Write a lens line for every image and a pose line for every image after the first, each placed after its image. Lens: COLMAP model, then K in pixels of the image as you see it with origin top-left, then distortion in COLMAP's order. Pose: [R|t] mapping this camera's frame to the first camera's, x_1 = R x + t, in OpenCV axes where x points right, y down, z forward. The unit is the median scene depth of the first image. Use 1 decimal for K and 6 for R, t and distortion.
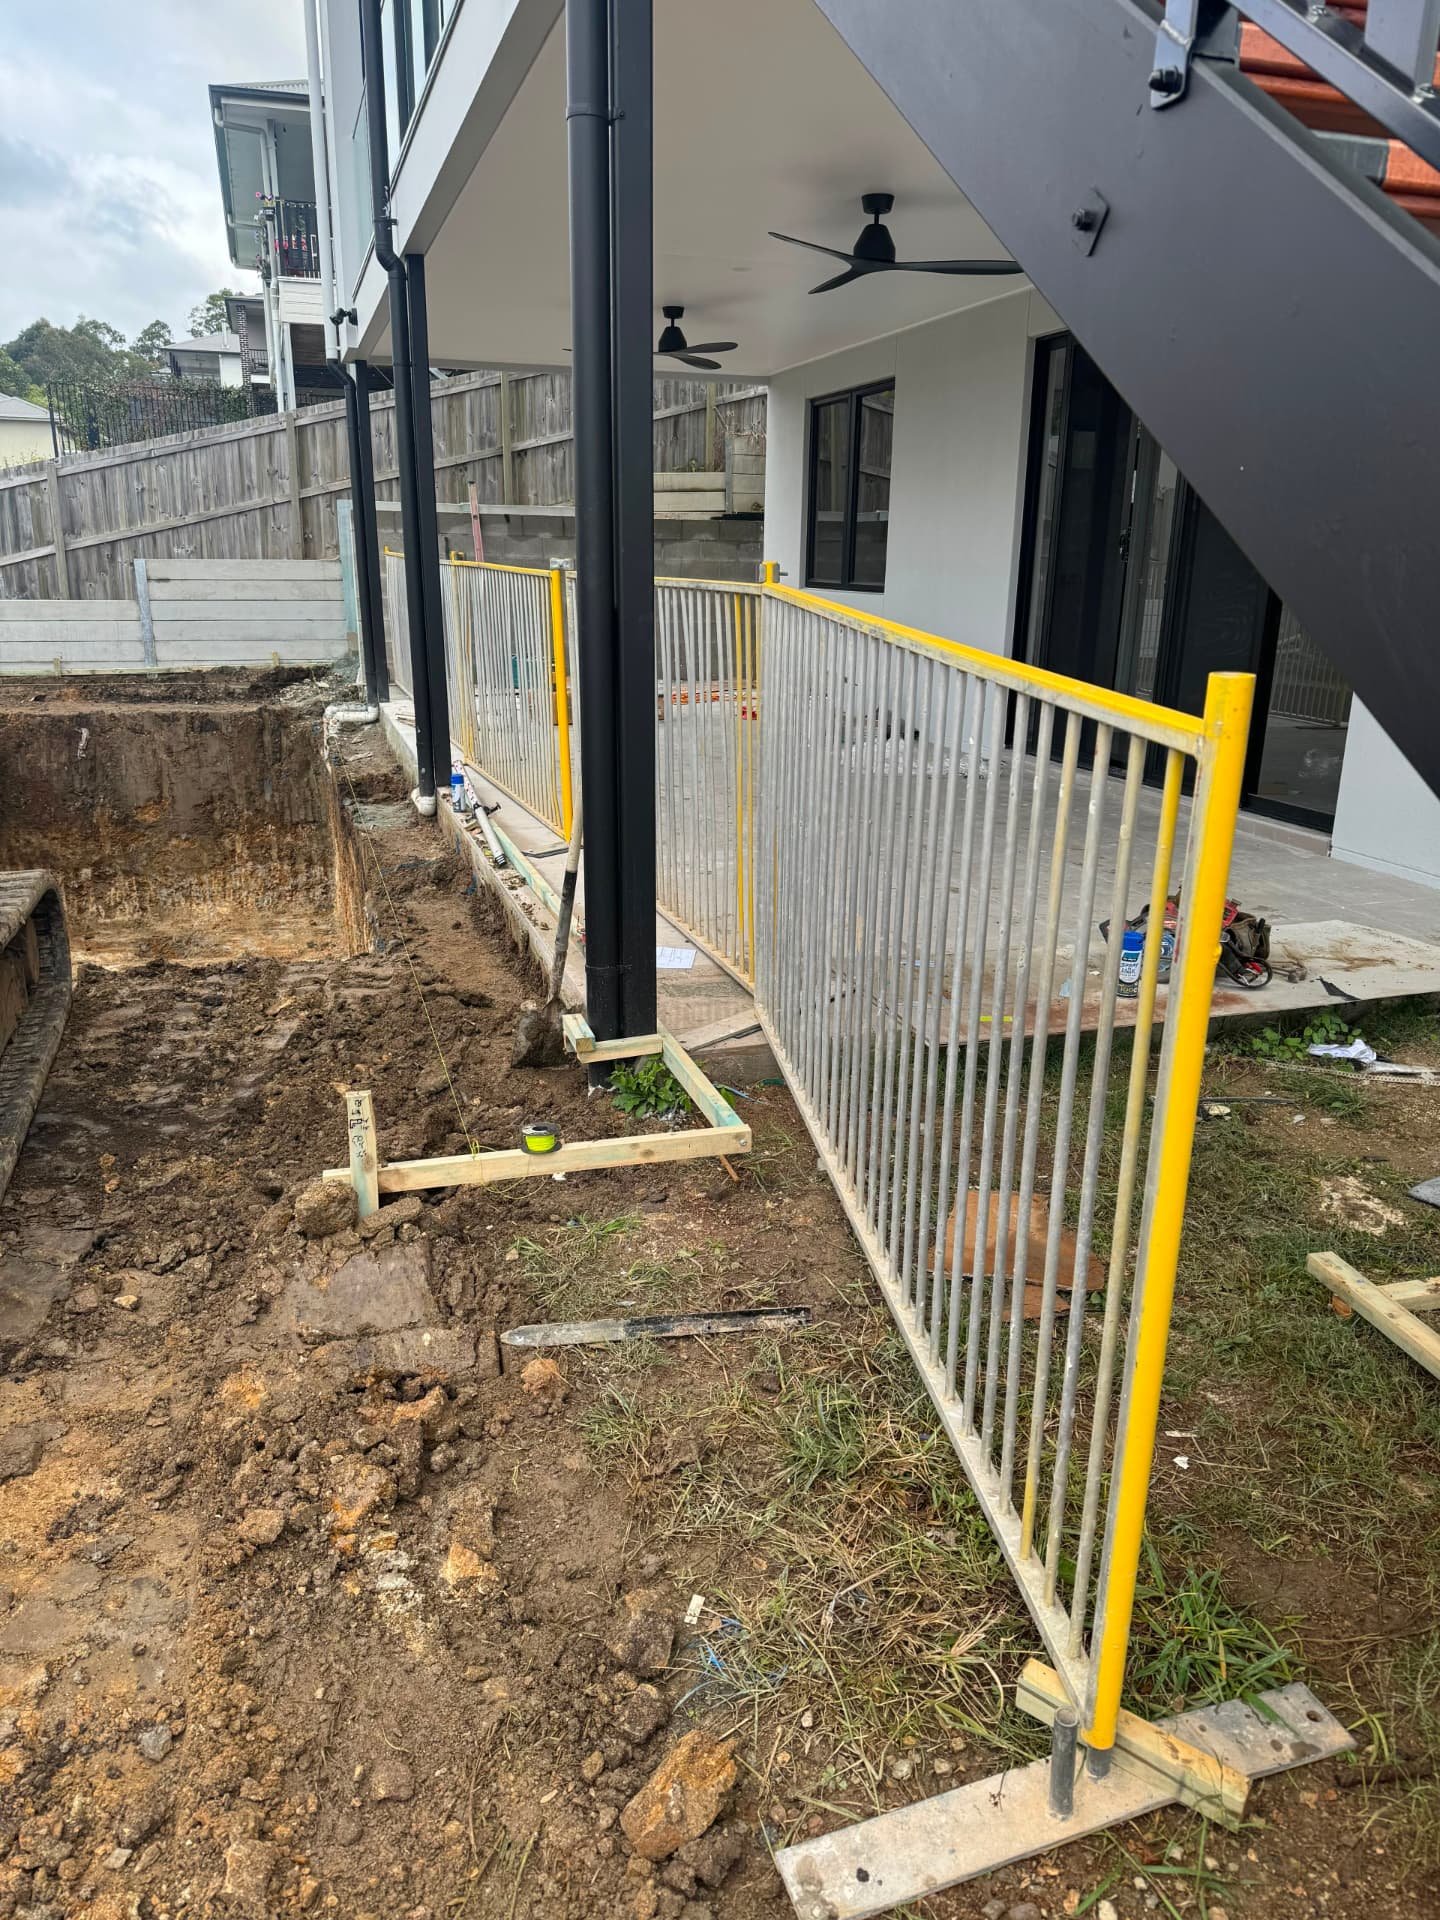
lens RADIAL K [[1326.5, 0, 719.8], [0, 1326.5, 969.8], [0, 0, 1]] dist [0.053594, -0.054023]
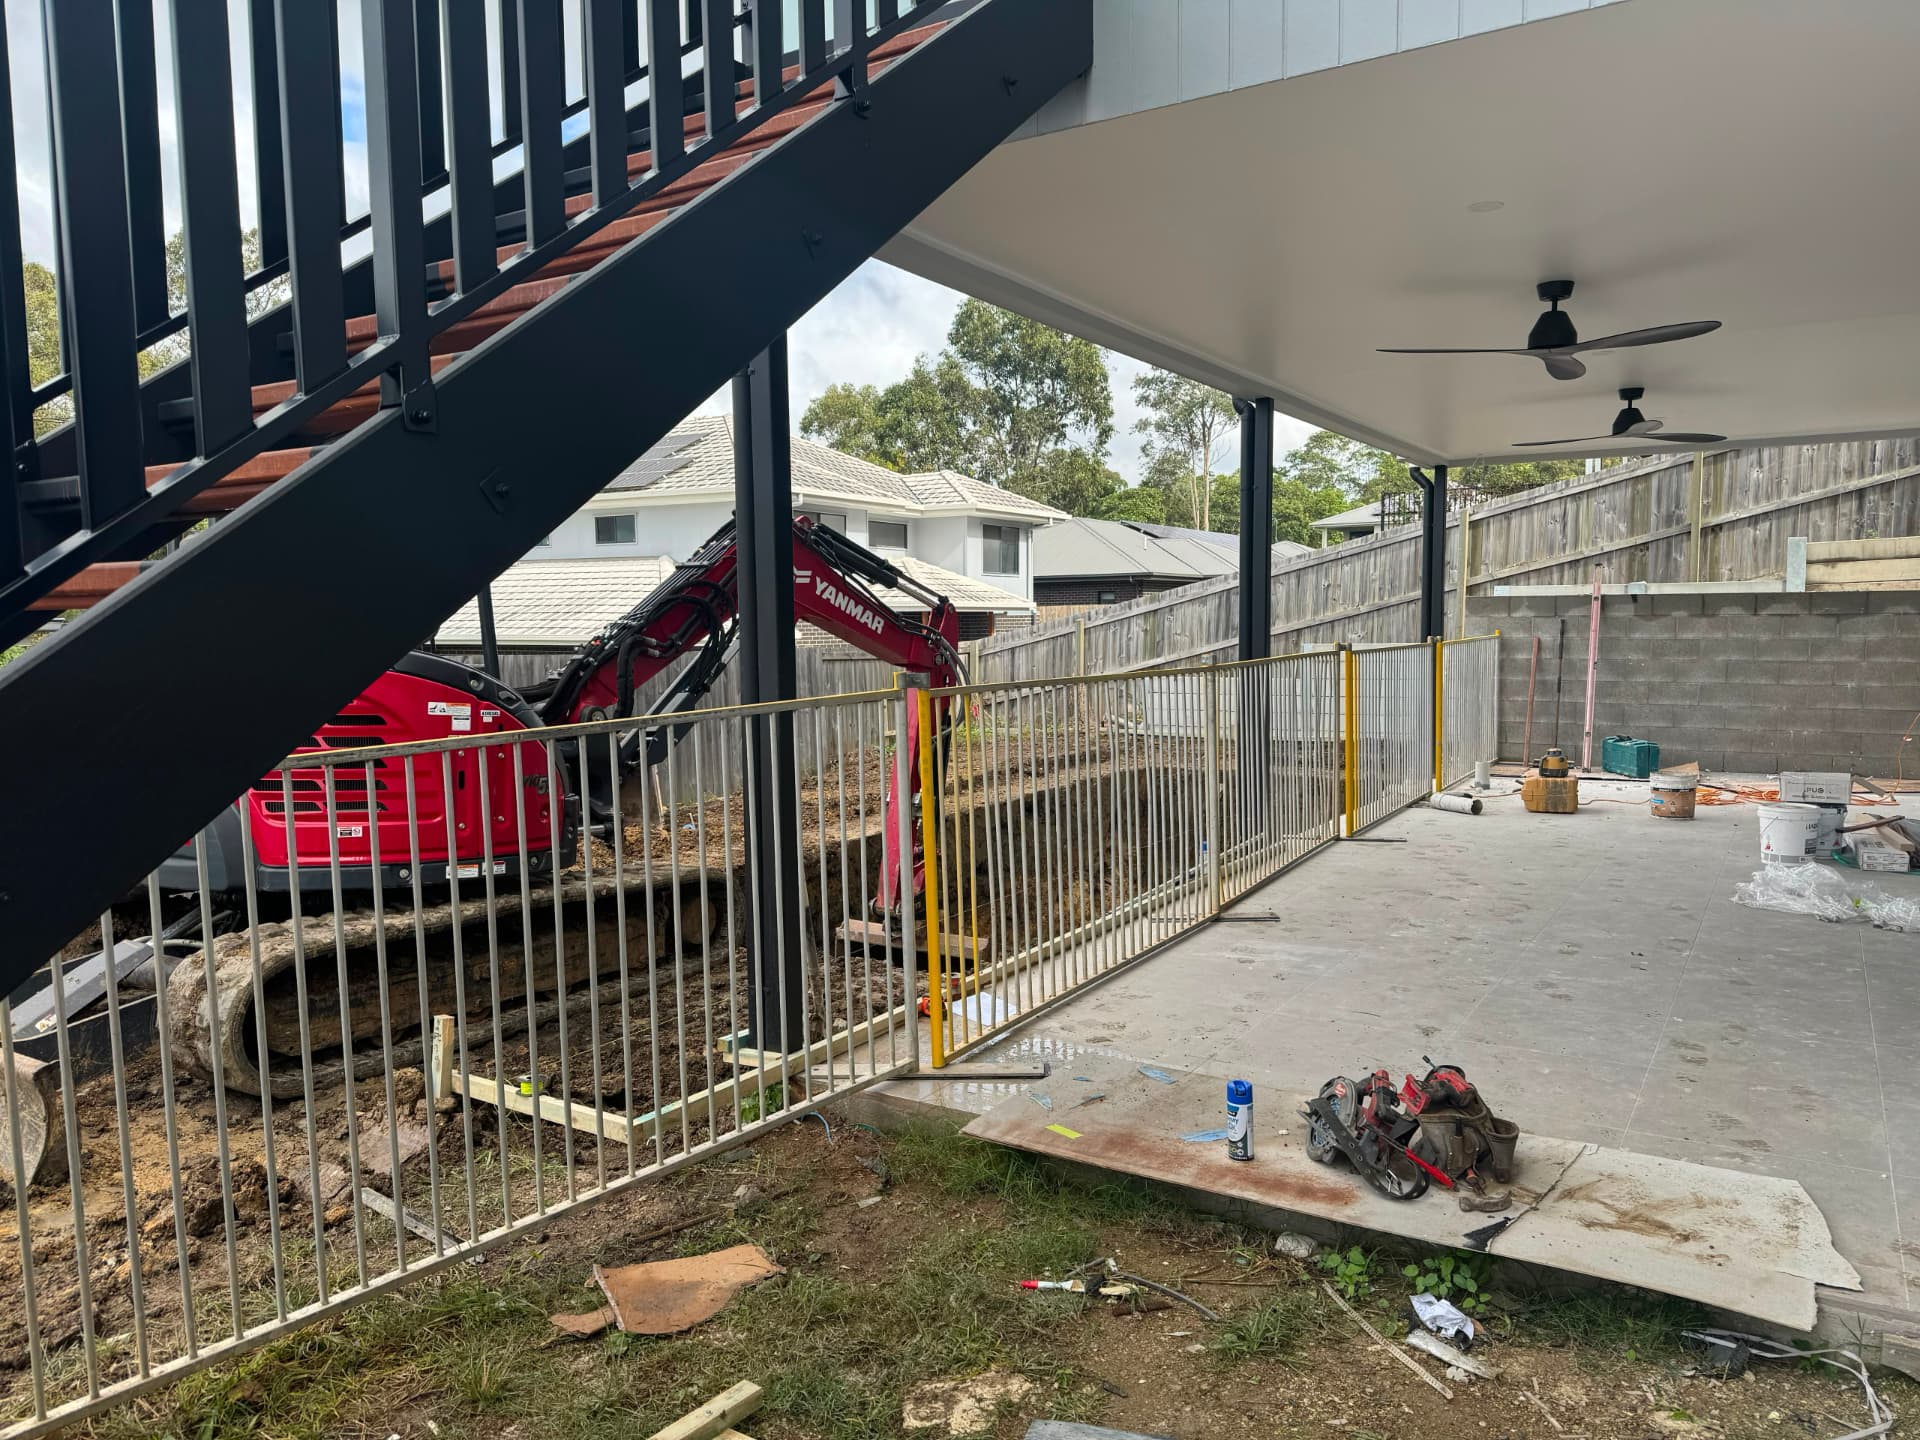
lens RADIAL K [[1326.5, 0, 960.0], [0, 1326.5, 720.0], [0, 0, 1]] dist [0.053594, -0.054023]
pose [[0.656574, 0.038830, -0.753261, 0.223308], [-0.211865, 0.967962, -0.134773, -0.026584], [0.723895, 0.248078, 0.643765, 0.068594]]
